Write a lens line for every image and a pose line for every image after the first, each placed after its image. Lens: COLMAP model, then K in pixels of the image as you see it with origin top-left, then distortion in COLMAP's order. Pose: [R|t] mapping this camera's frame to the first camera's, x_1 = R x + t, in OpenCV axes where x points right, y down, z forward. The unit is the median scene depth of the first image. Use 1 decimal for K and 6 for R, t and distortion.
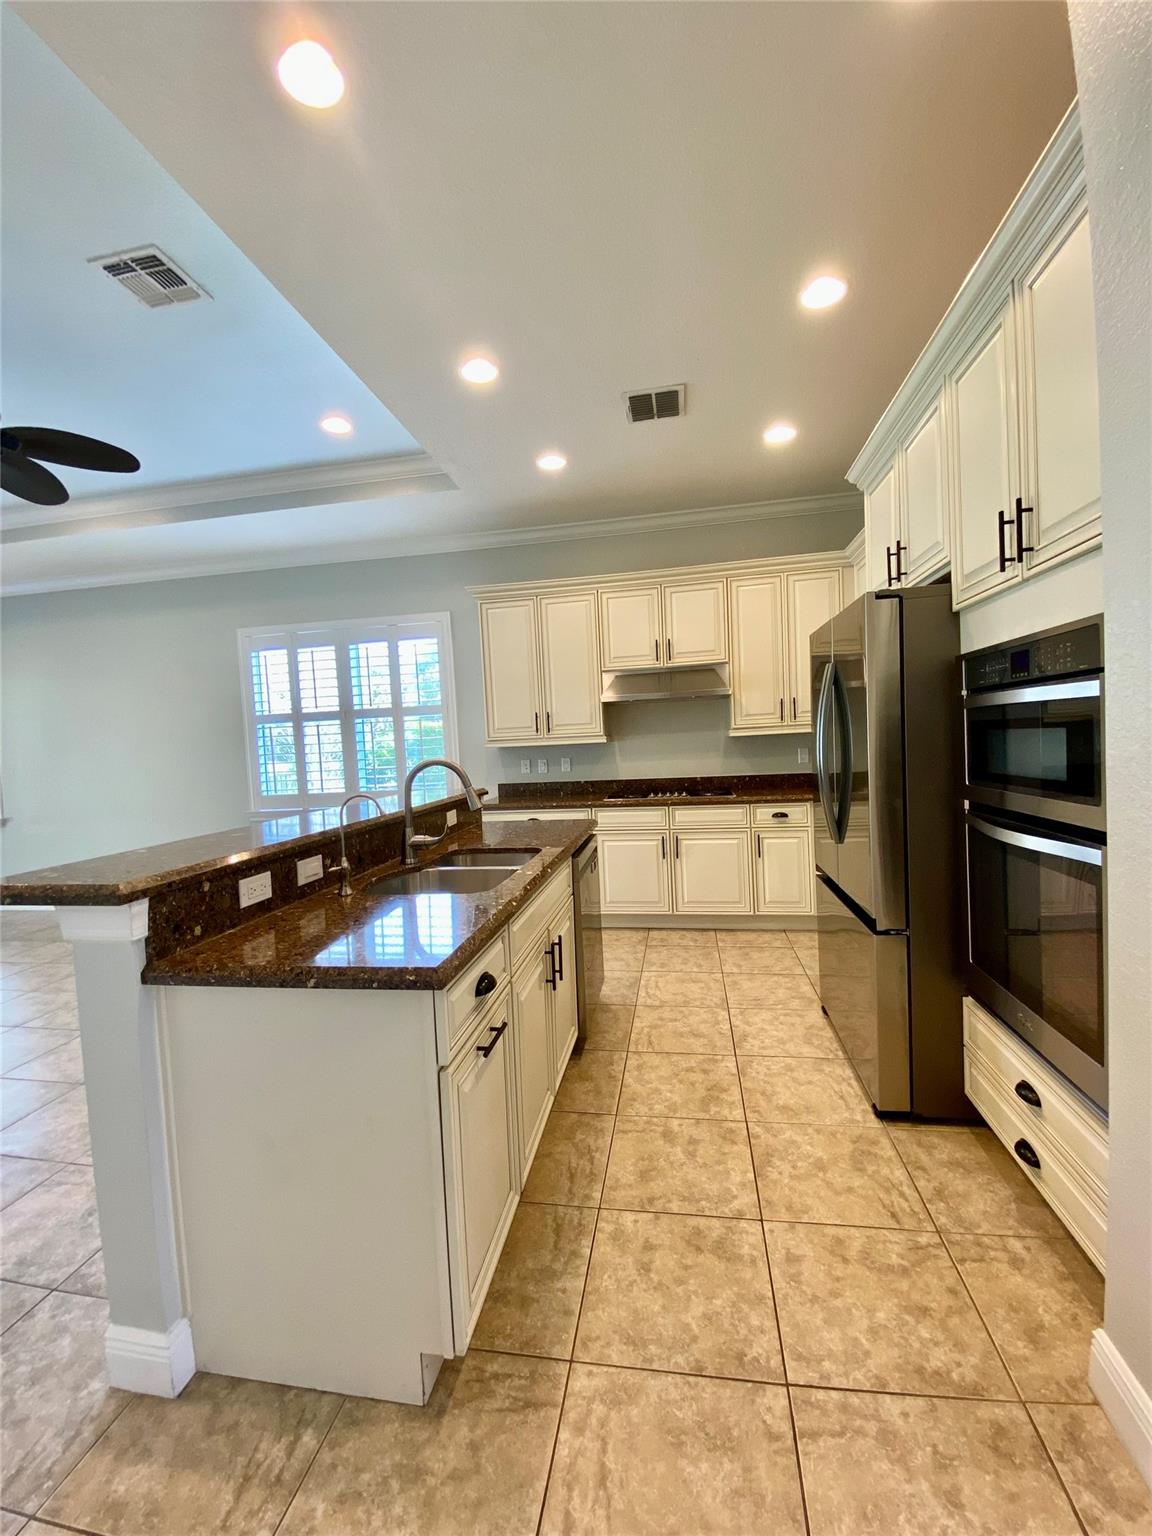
lens RADIAL K [[624.2, 0, 579.1], [0, 624.2, 765.3], [0, 0, 1]] dist [-0.002552, -0.011097]
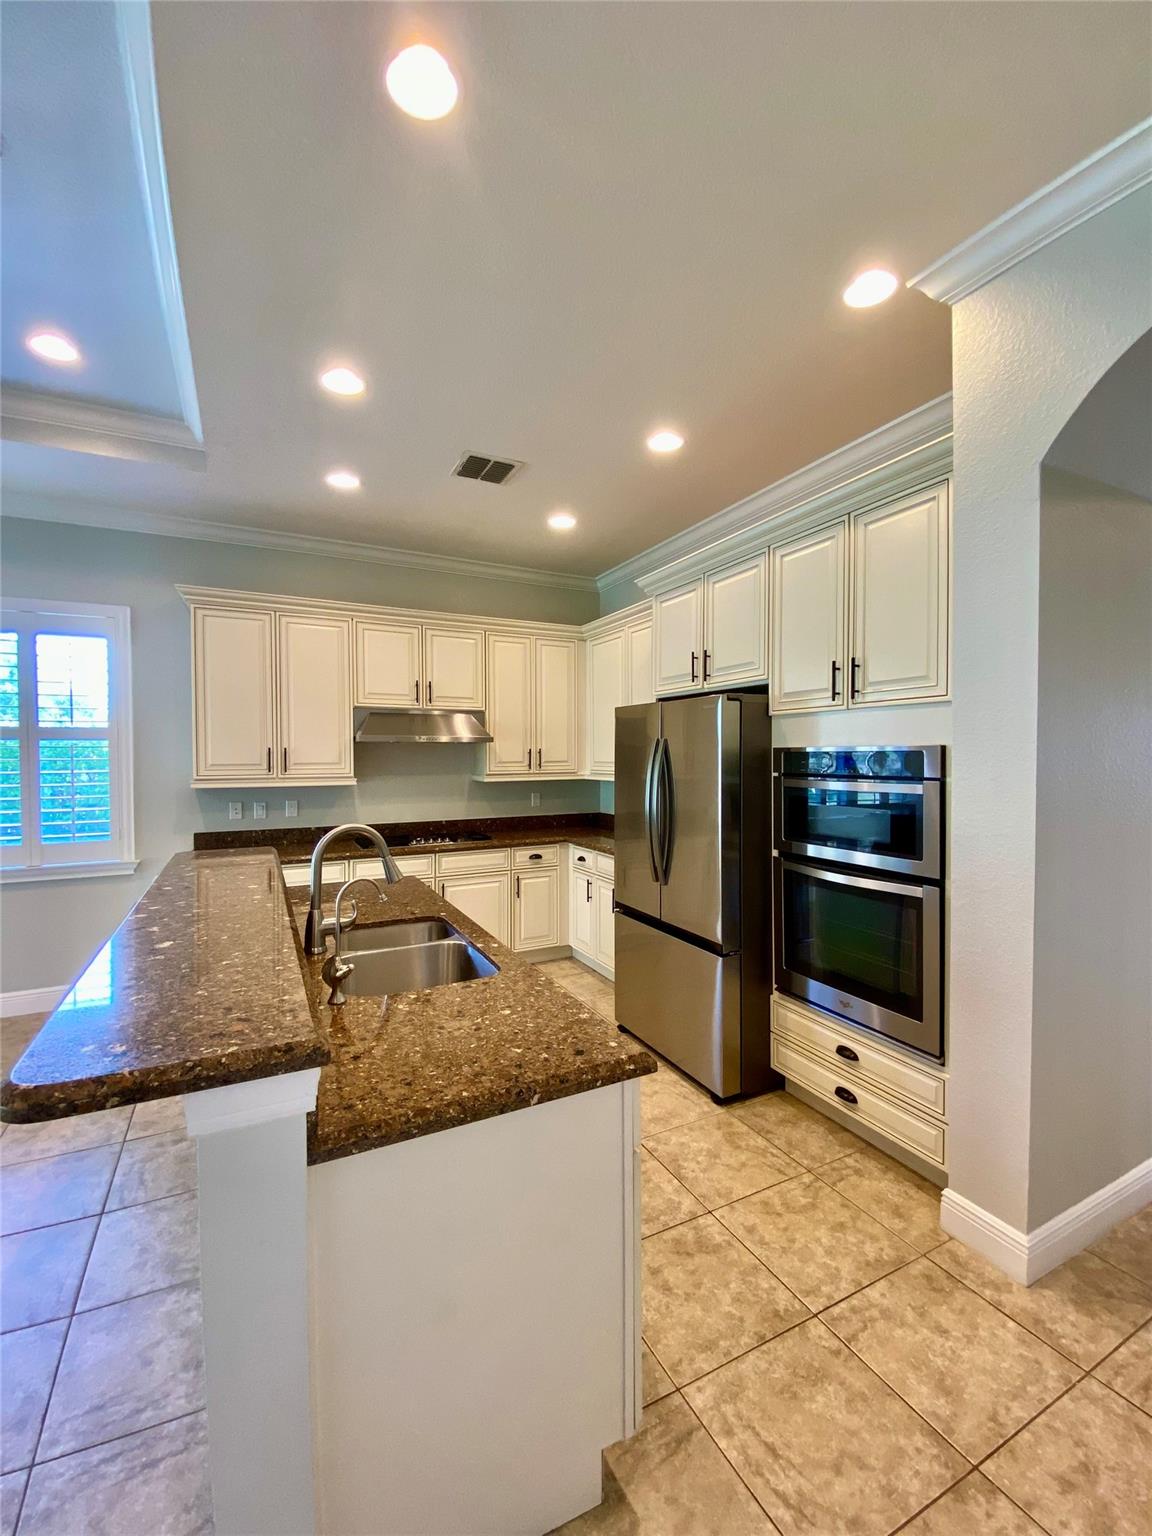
lens RADIAL K [[644.9, 0, 580.7], [0, 644.9, 759.4], [0, 0, 1]] dist [-0.001756, -0.010266]
pose [[0.804519, 0.038003, 0.592710, -0.671088], [-0.009736, 0.998661, -0.050816, -0.078656], [-0.593848, 0.035112, 0.803811, 0.111853]]
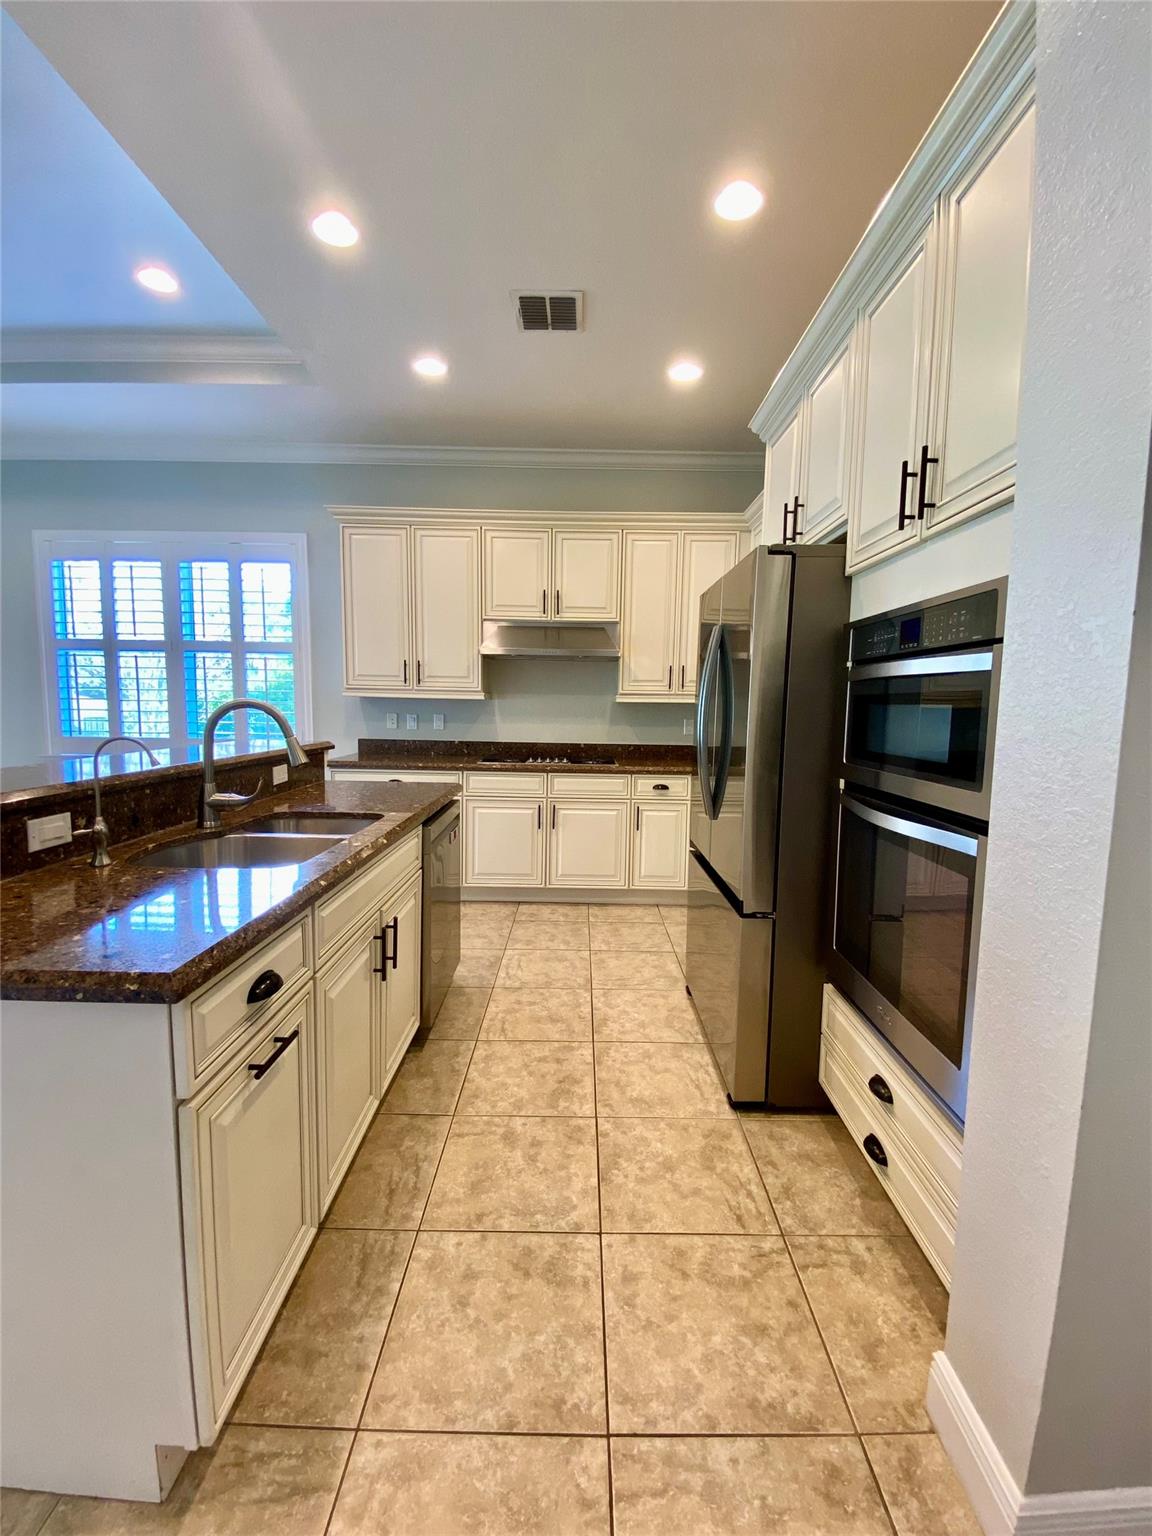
lens RADIAL K [[644.9, 0, 578.6], [0, 644.9, 765.9], [0, 0, 1]] dist [-0.001756, -0.010266]
pose [[0.984217, 0.047617, 0.170441, 0.070686], [-0.057190, 0.997024, 0.051698, 0.009267], [-0.167472, -0.060630, 0.984011, 0.125525]]
